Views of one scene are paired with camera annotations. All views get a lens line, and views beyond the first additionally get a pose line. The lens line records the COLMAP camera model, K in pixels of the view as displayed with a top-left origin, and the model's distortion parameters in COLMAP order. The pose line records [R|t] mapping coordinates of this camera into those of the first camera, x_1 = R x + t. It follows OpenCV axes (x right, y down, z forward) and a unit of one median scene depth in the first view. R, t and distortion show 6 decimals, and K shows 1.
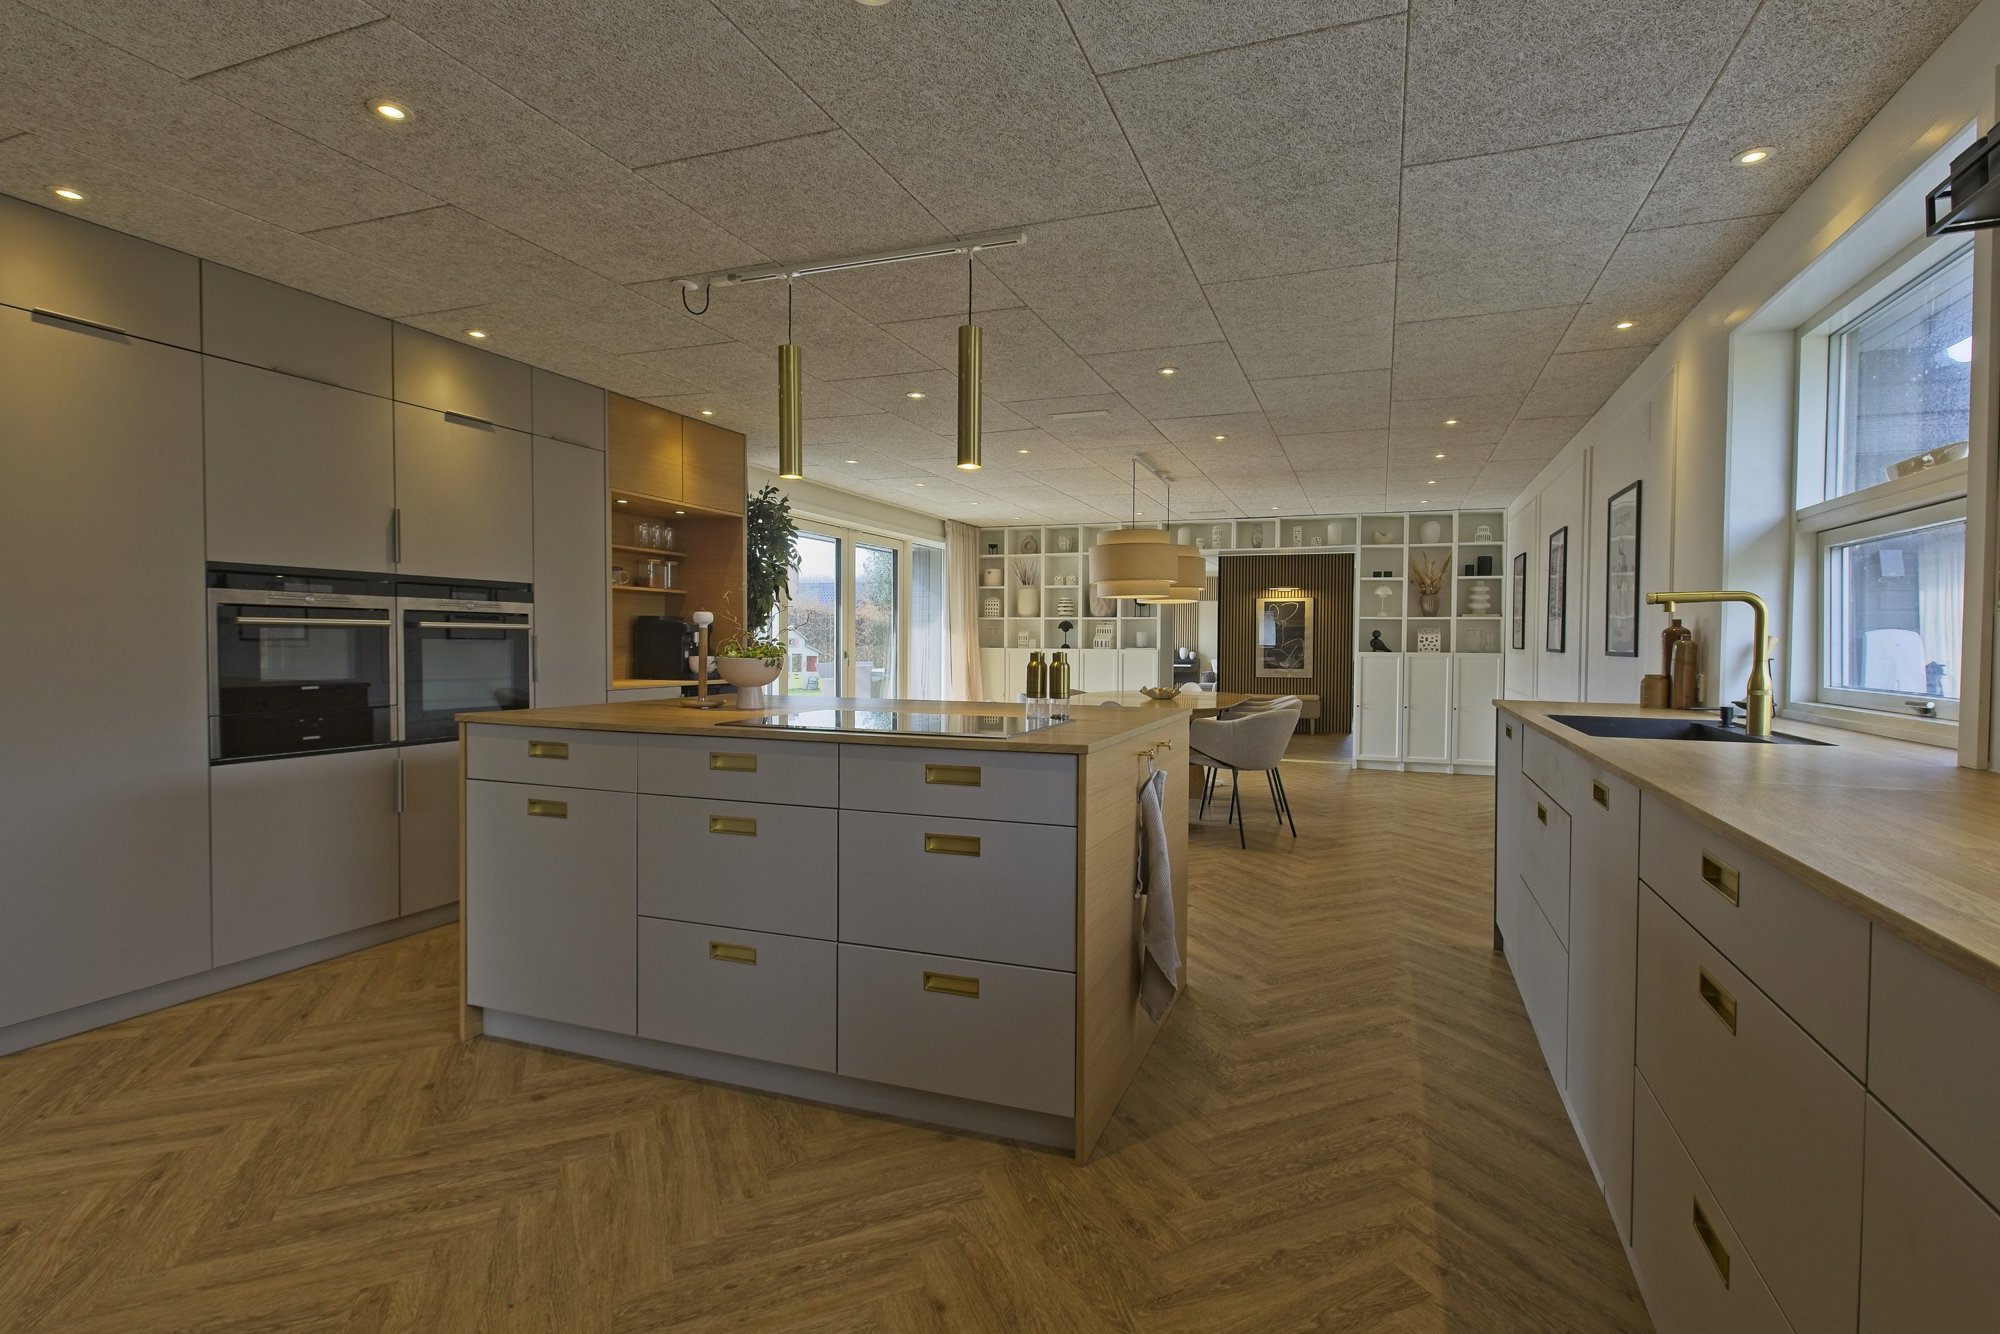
lens RADIAL K [[988.5, 0, 1009.2], [0, 988.5, 667.7], [0, 0, 1]] dist [0.012192, -0.011791]
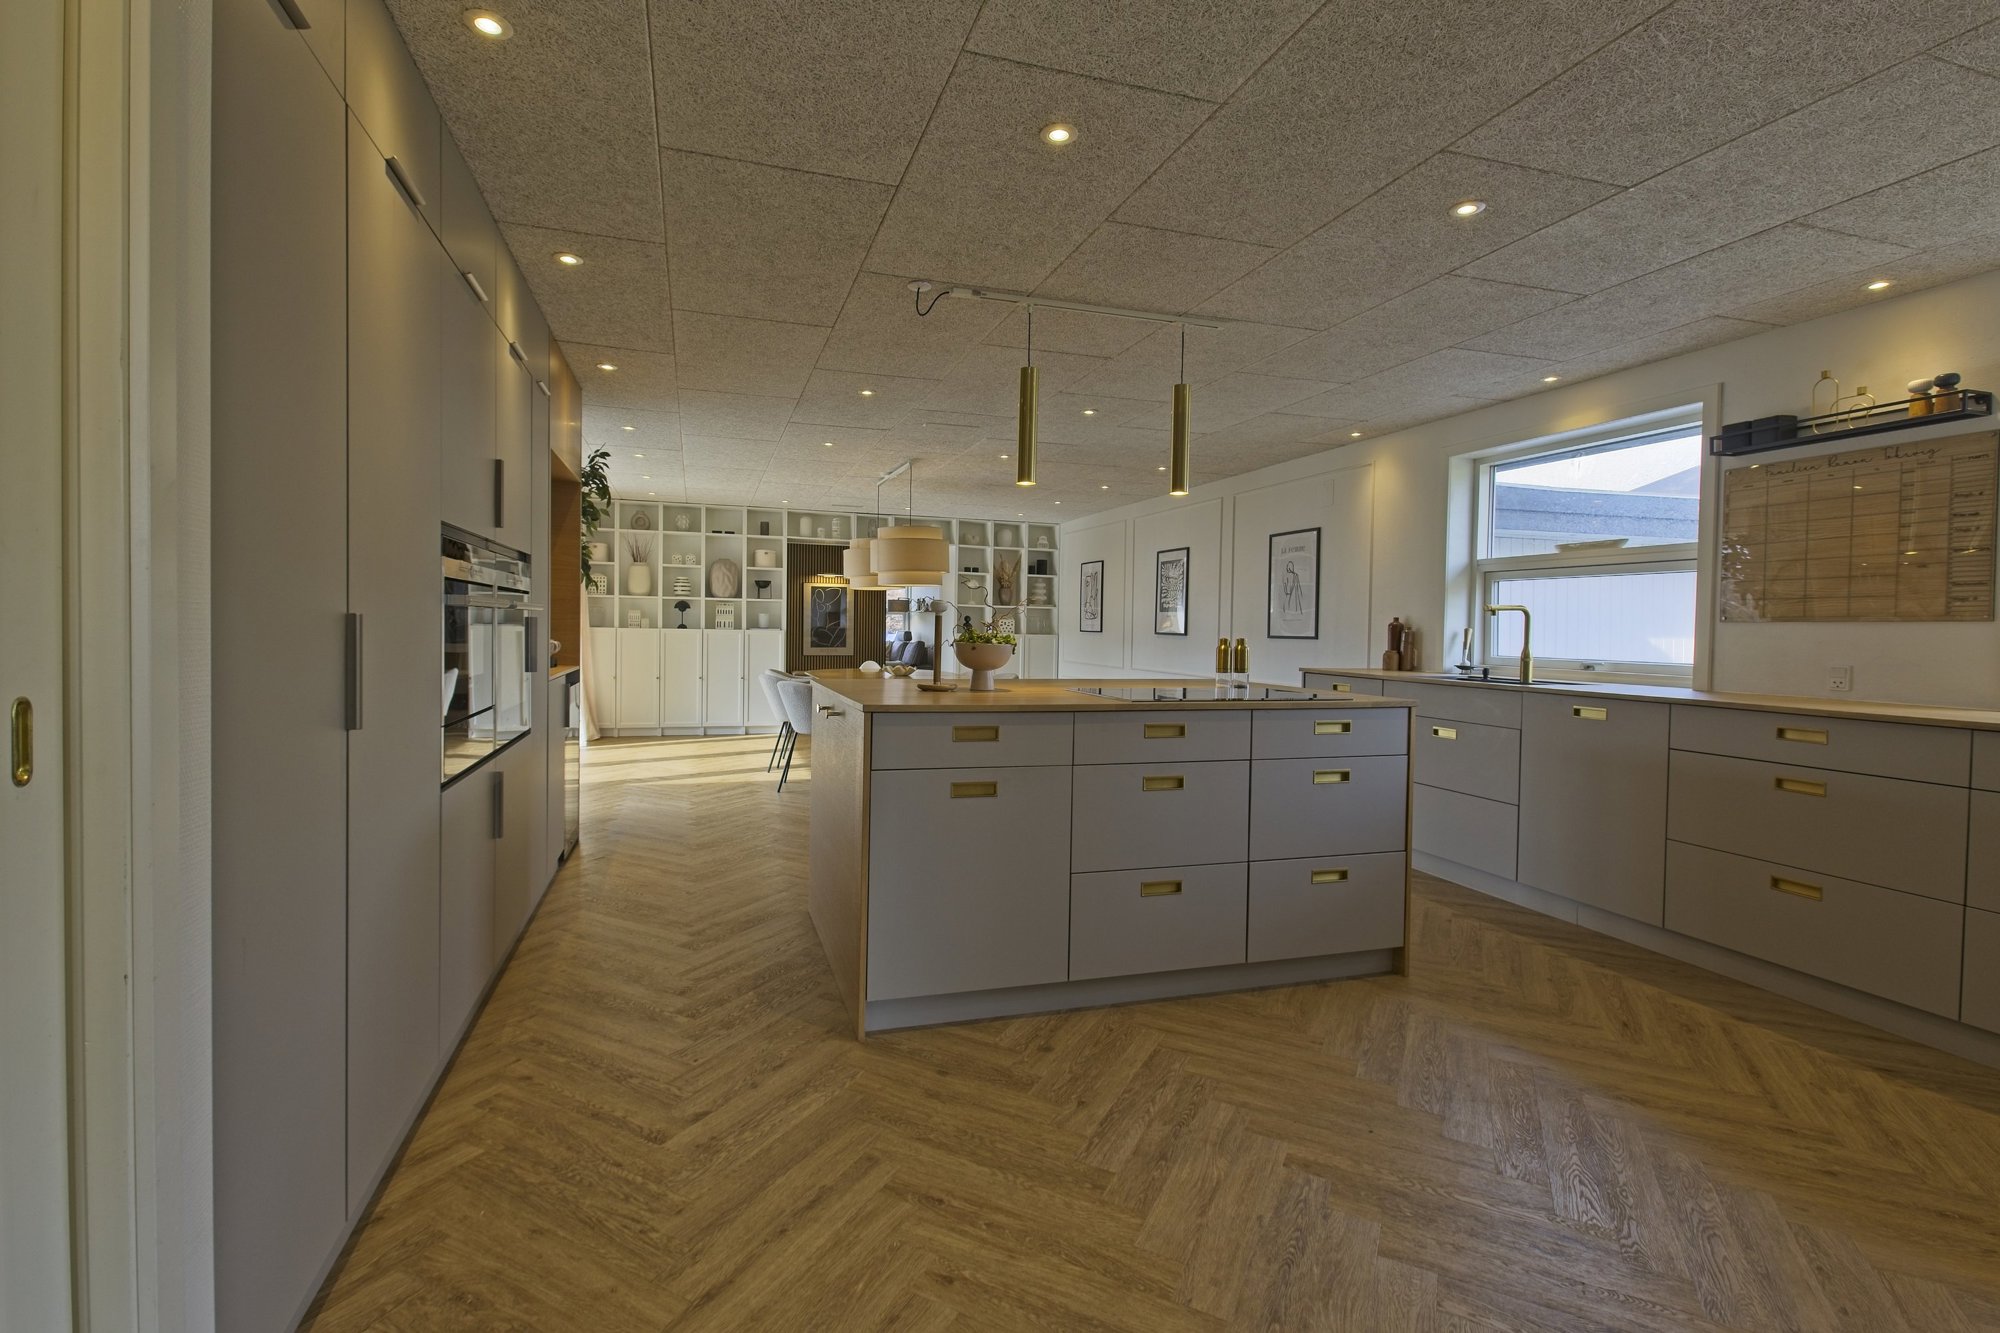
lens RADIAL K [[988.5, 0, 946.0], [0, 988.5, 650.3], [0, 0, 1]] dist [0.012192, -0.011791]
pose [[0.777291, -0.009227, 0.629073, -1.107514], [0.005692, 0.999955, 0.007634, -0.012267], [-0.629115, -0.002353, 0.777308, 0.200269]]
